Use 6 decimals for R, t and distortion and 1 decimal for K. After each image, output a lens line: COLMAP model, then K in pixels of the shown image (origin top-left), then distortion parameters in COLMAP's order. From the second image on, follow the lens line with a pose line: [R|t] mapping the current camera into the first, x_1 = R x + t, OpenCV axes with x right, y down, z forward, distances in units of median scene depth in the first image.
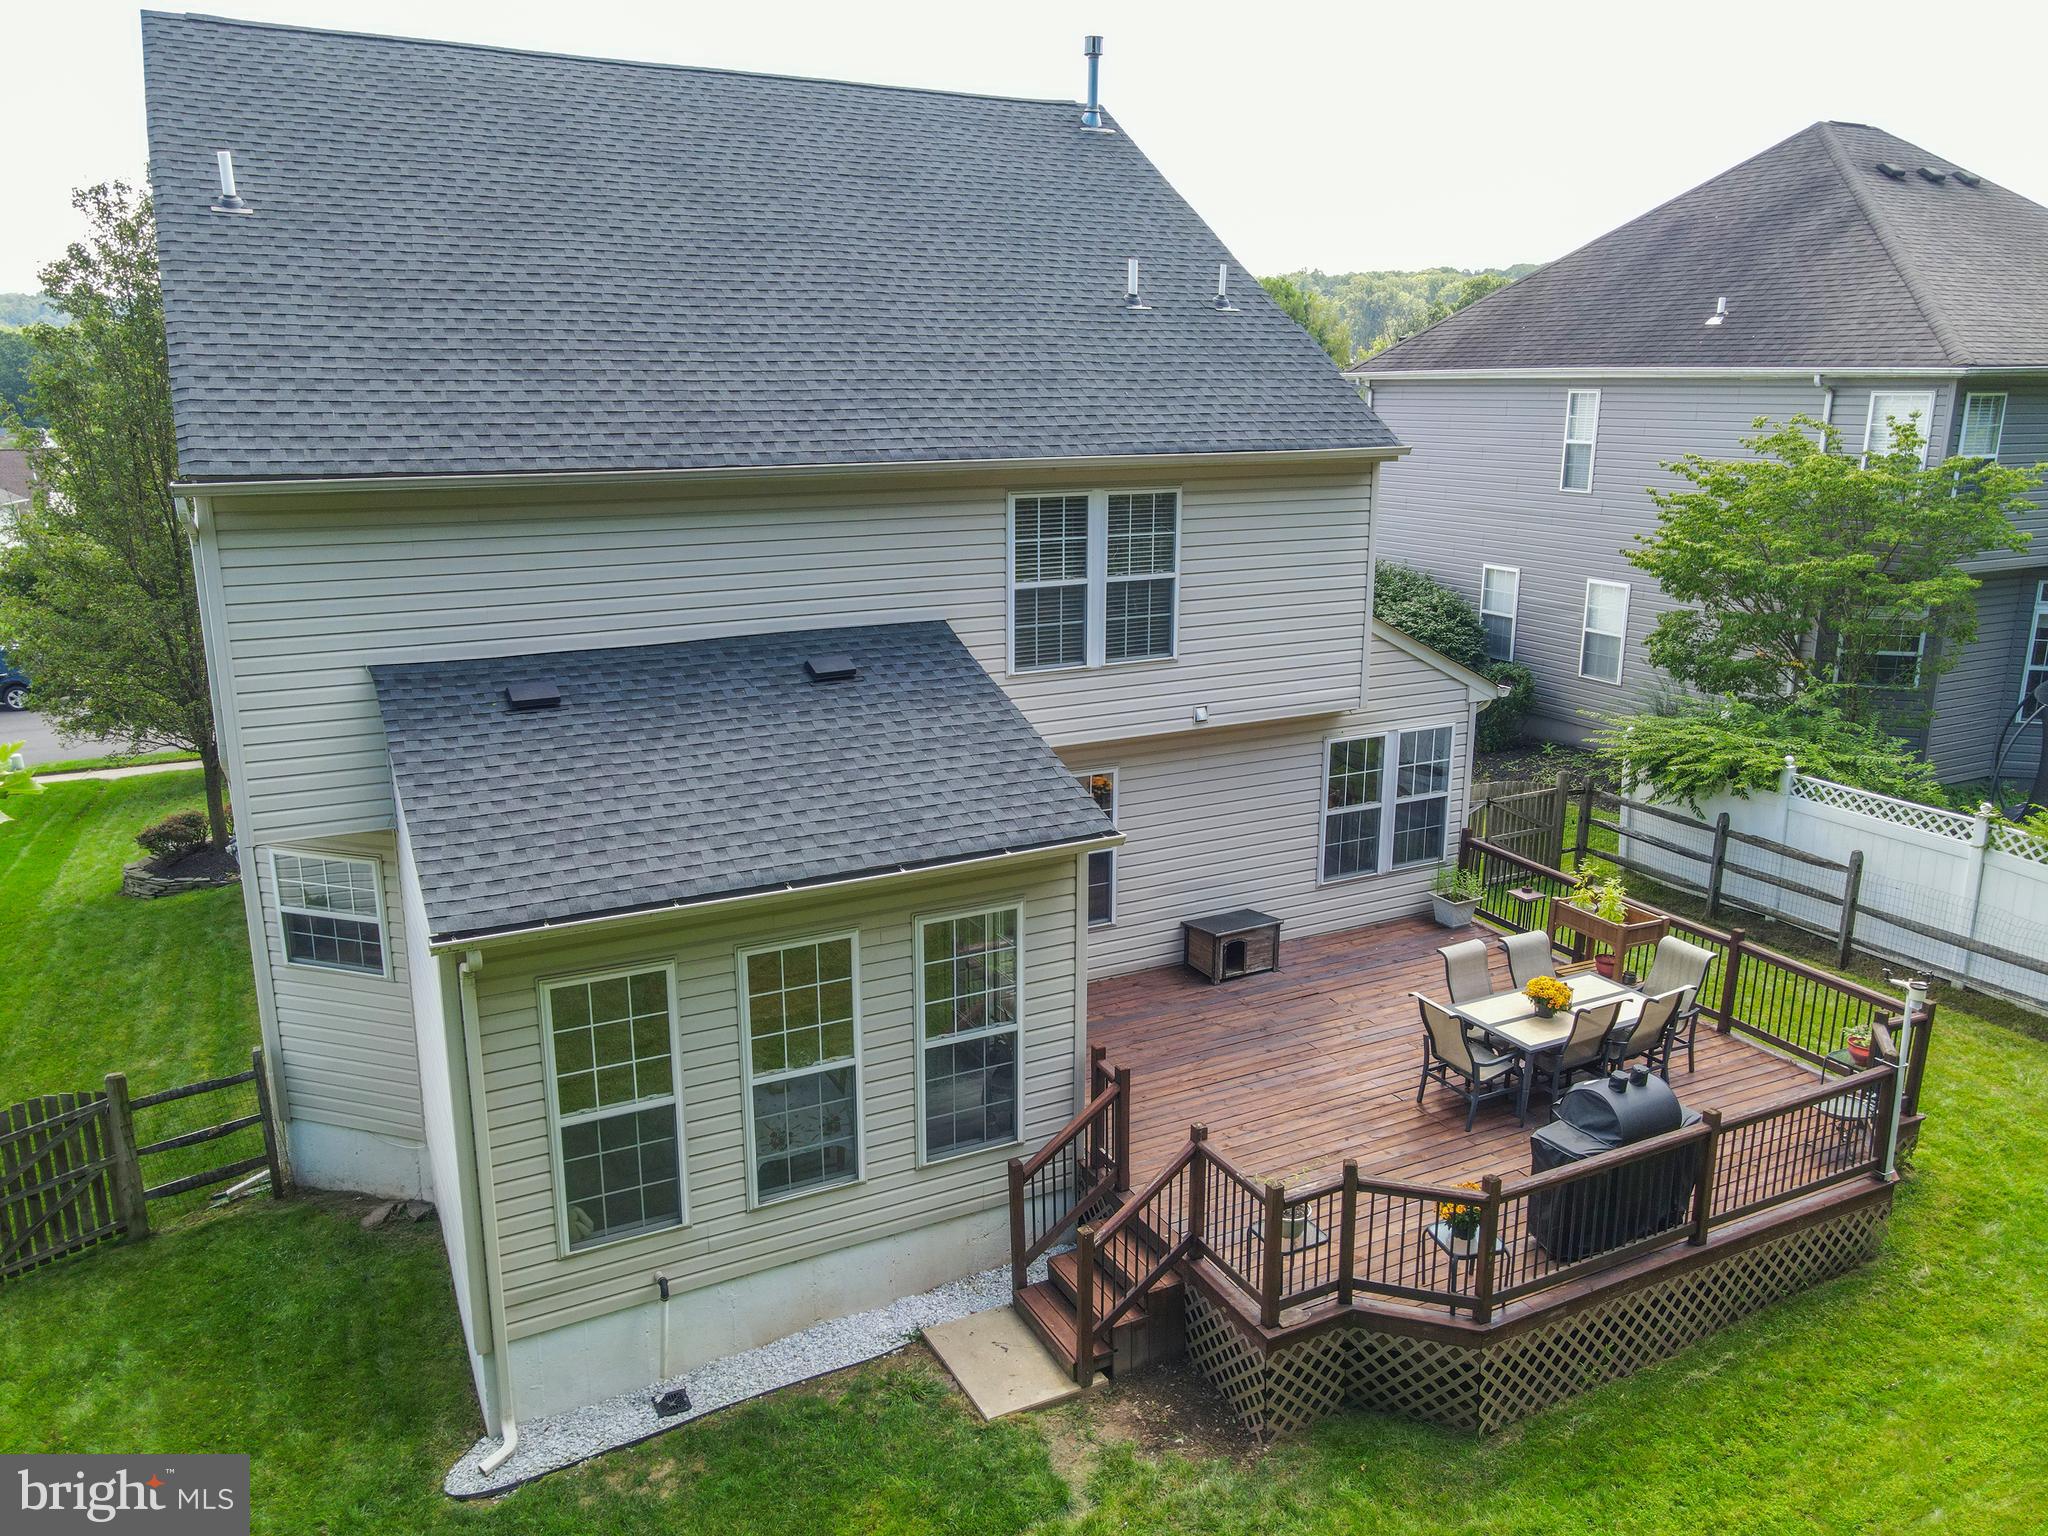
lens RADIAL K [[1495.9, 0, 1025.6], [0, 1495.9, 768.5], [0, 0, 1]] dist [0.015746, 0.005366]
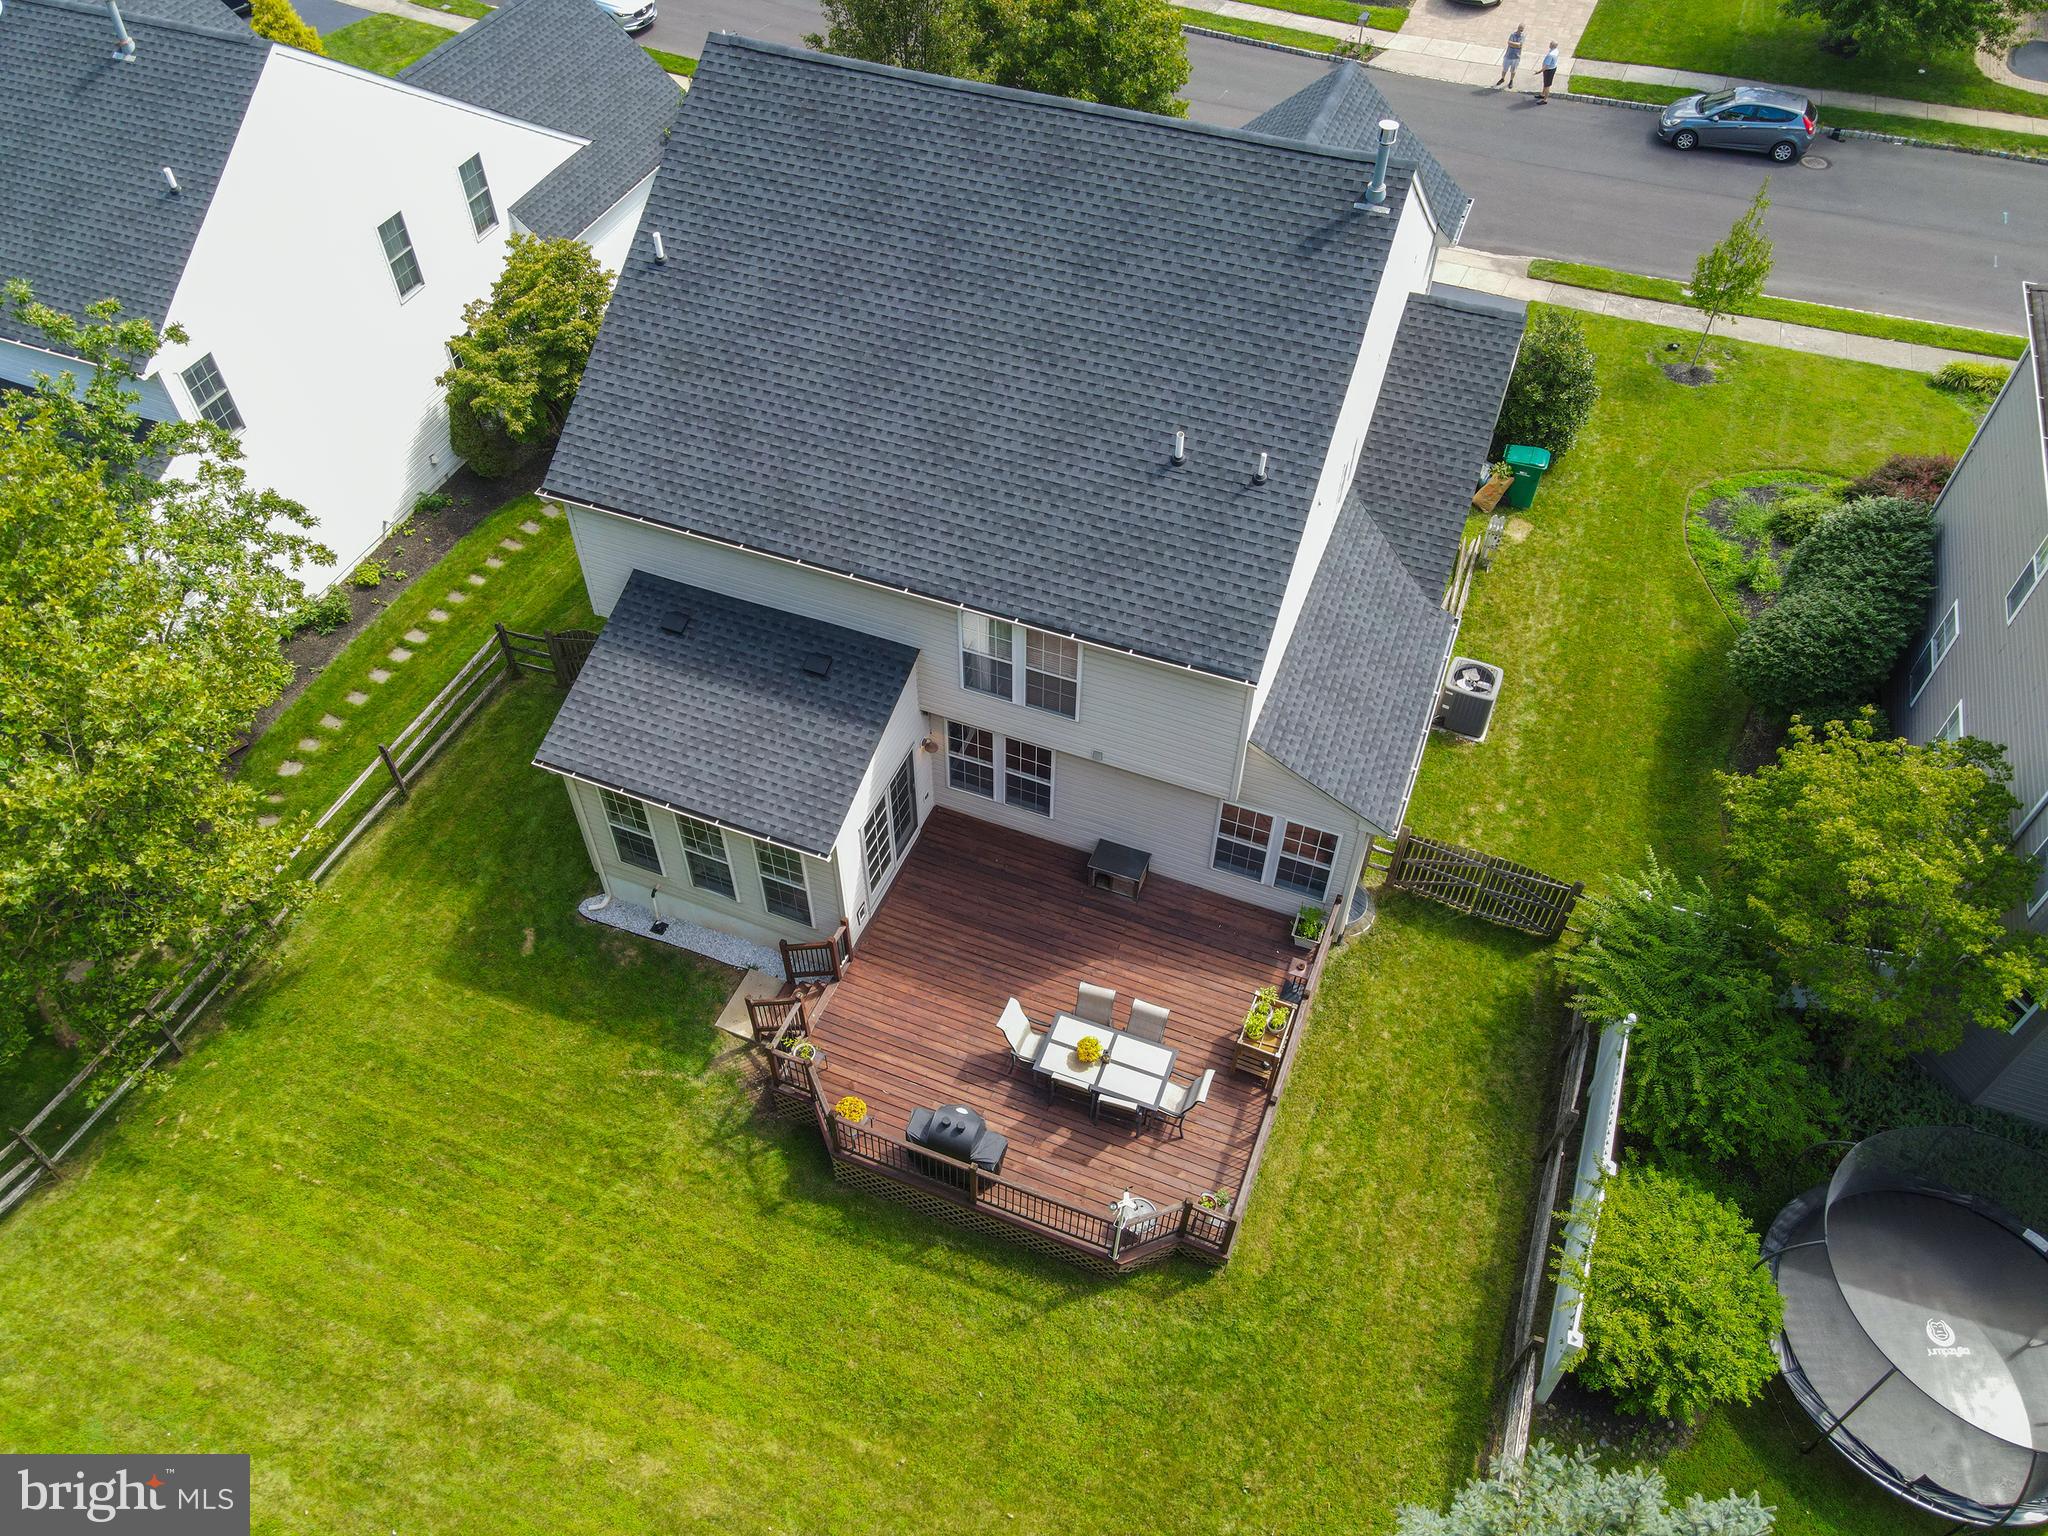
lens RADIAL K [[1495.9, 0, 1020.8], [0, 1495.9, 761.6], [0, 0, 1]] dist [0.015746, 0.005366]
pose [[0.661446, 0.564671, -0.493594, 0.930217], [-0.193484, 0.764330, 0.615112, -1.074129], [0.724605, -0.311361, 0.614818, 0.053192]]
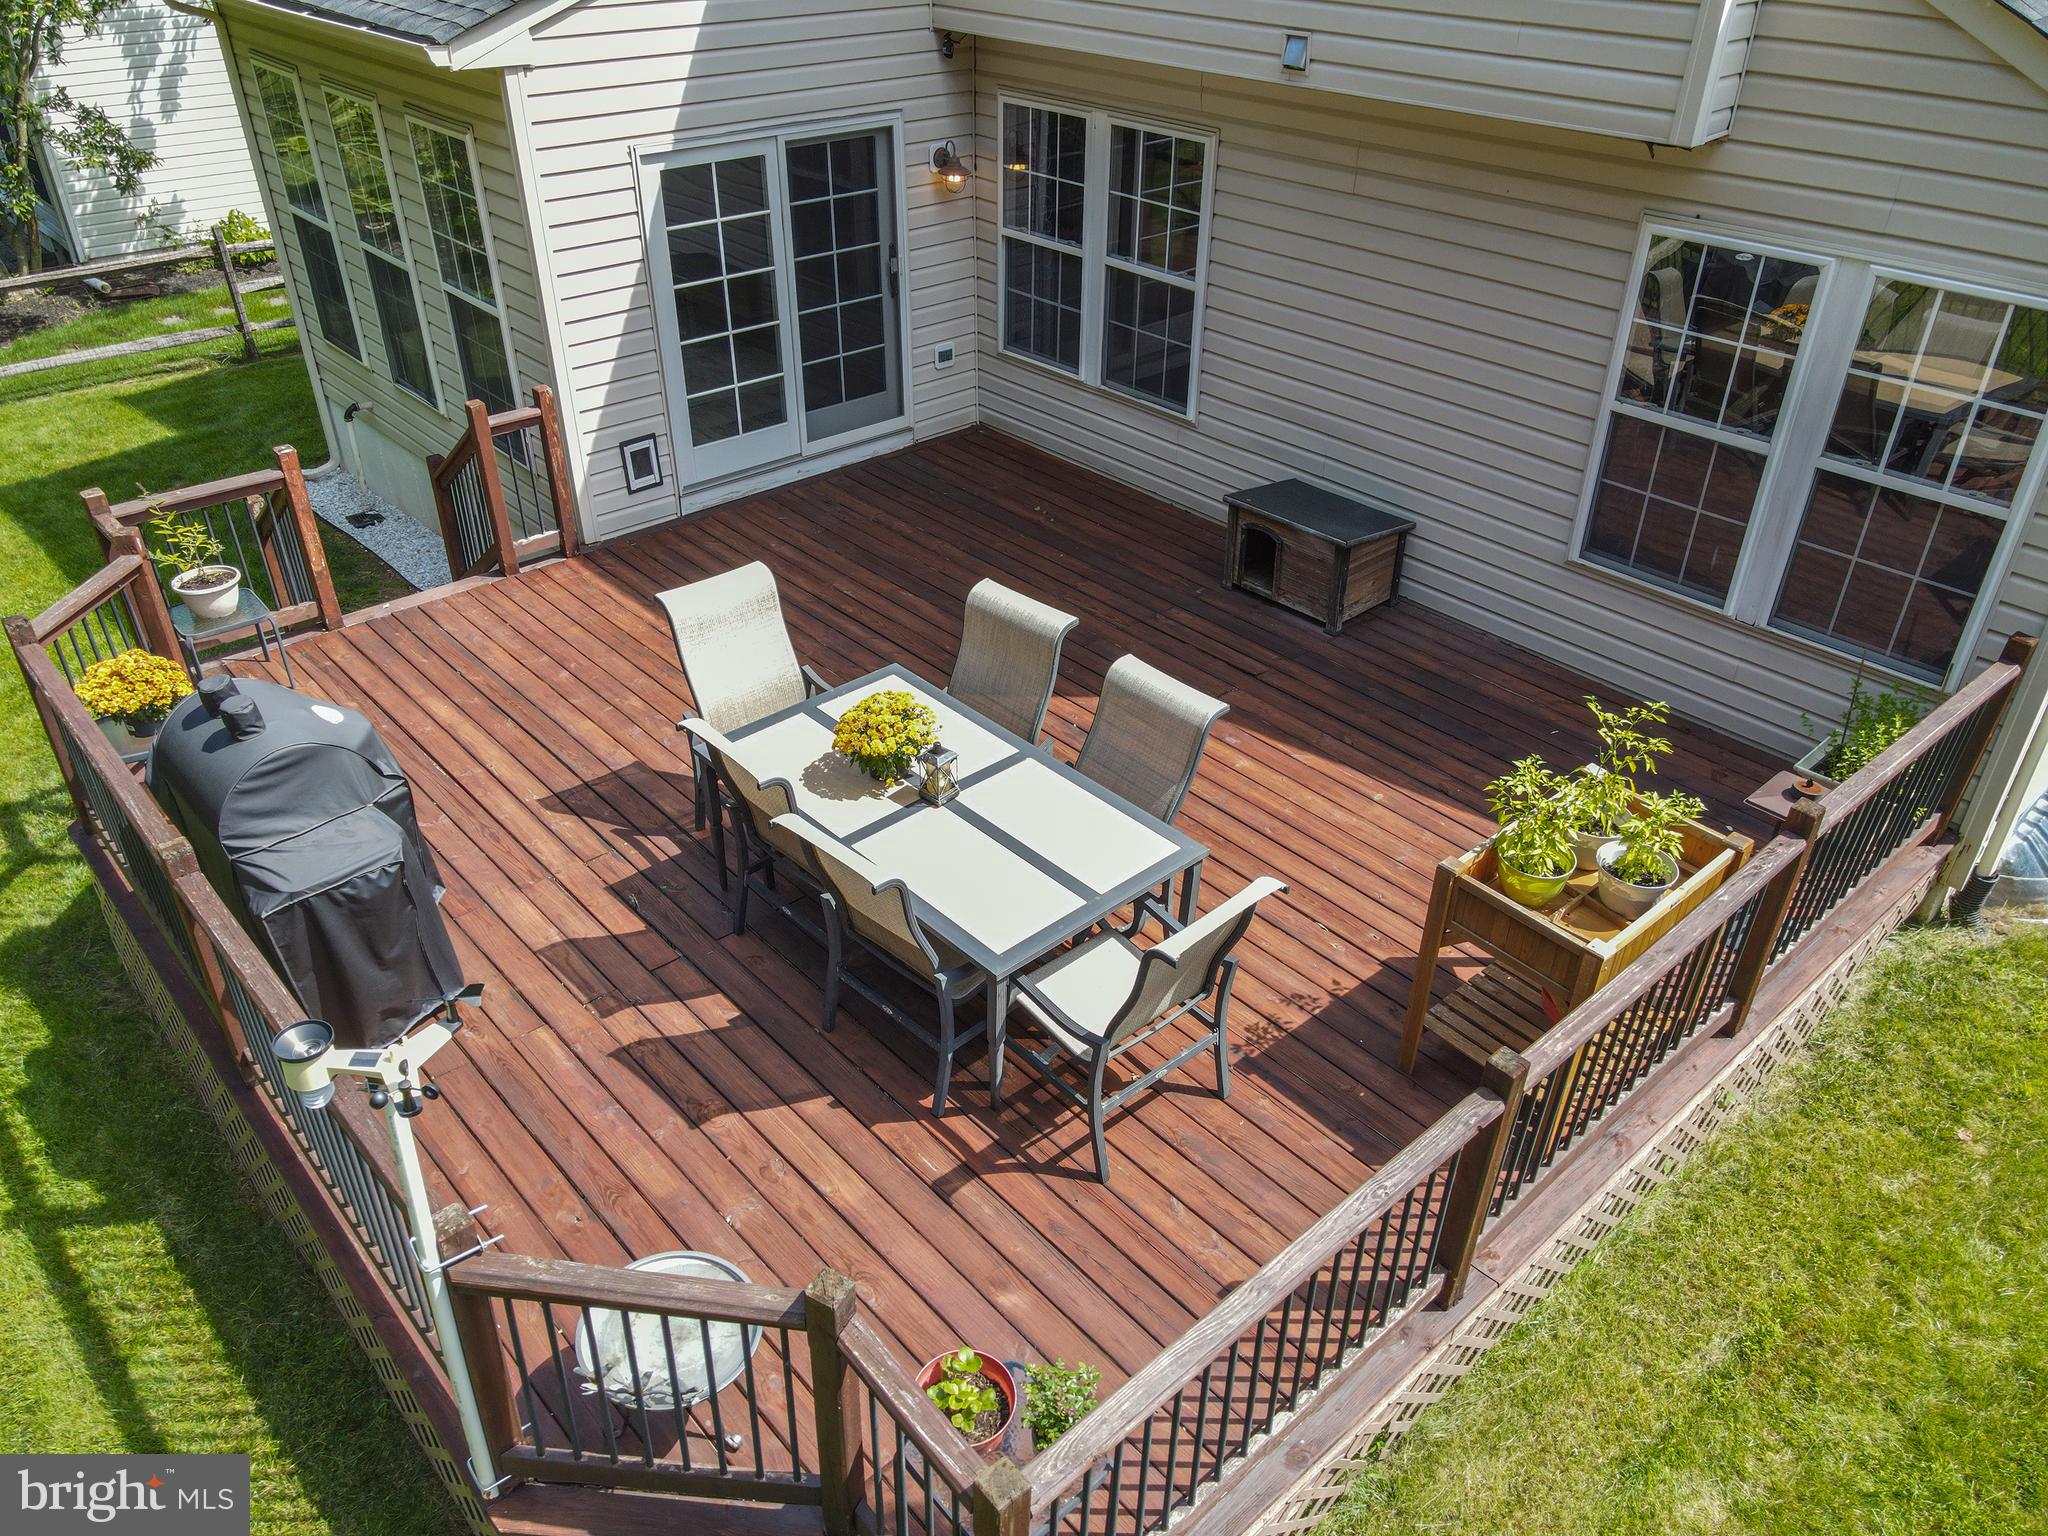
lens RADIAL K [[1495.9, 0, 1026.1], [0, 1495.9, 752.6], [0, 0, 1]] dist [0.015746, 0.005366]
pose [[0.255141, 0.523926, -0.812653, 0.726864], [-0.248599, 0.847760, 0.468509, -0.059659], [0.934399, 0.082489, 0.346546, 0.896783]]
